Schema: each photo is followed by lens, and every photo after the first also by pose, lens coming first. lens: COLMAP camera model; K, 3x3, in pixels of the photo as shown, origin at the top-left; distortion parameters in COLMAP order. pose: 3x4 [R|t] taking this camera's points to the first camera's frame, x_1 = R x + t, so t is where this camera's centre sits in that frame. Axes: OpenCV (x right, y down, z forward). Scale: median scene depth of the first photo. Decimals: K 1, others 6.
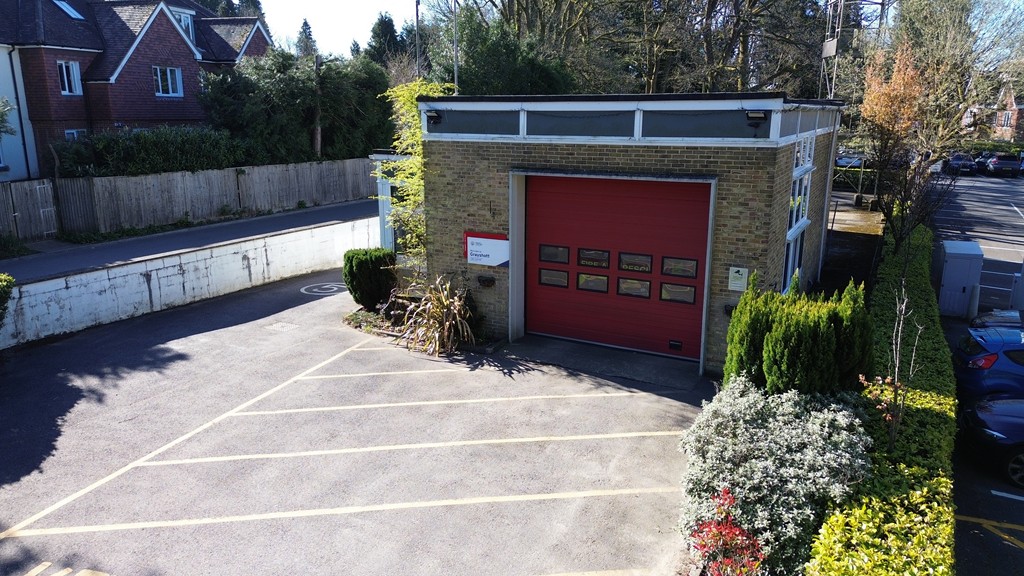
lens RADIAL K [[725.7, 0, 509.9], [0, 725.7, 287.7], [0, 0, 1]] dist [0.077715, -0.071416]
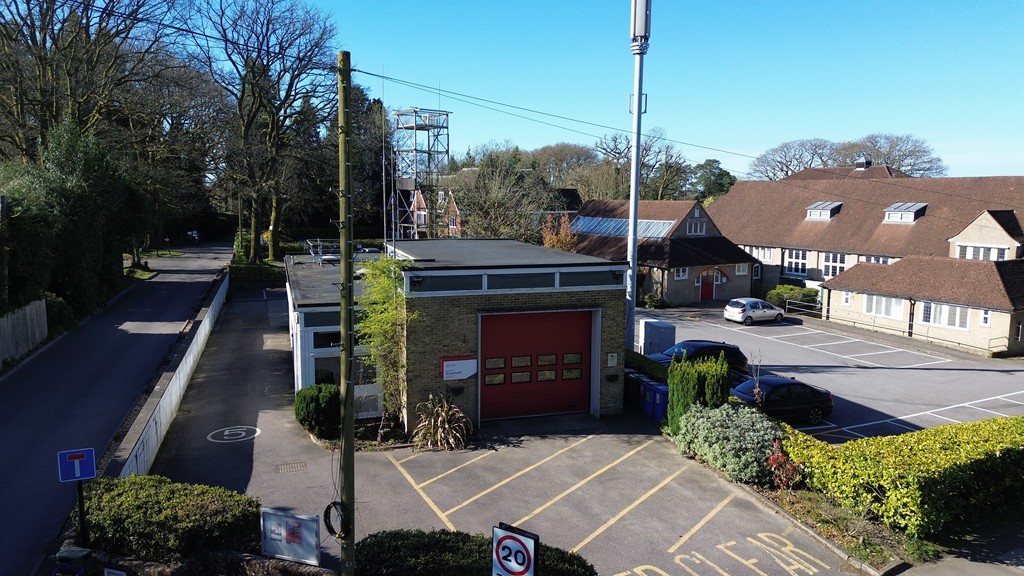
lens RADIAL K [[725.7, 0, 513.3], [0, 725.7, 283.9], [0, 0, 1]] dist [0.077715, -0.071416]
pose [[0.692453, -0.087788, 0.716102, -1.040670], [0.165431, 0.985444, -0.039160, -0.153580], [-0.702240, 0.145582, 0.696896, -0.105925]]
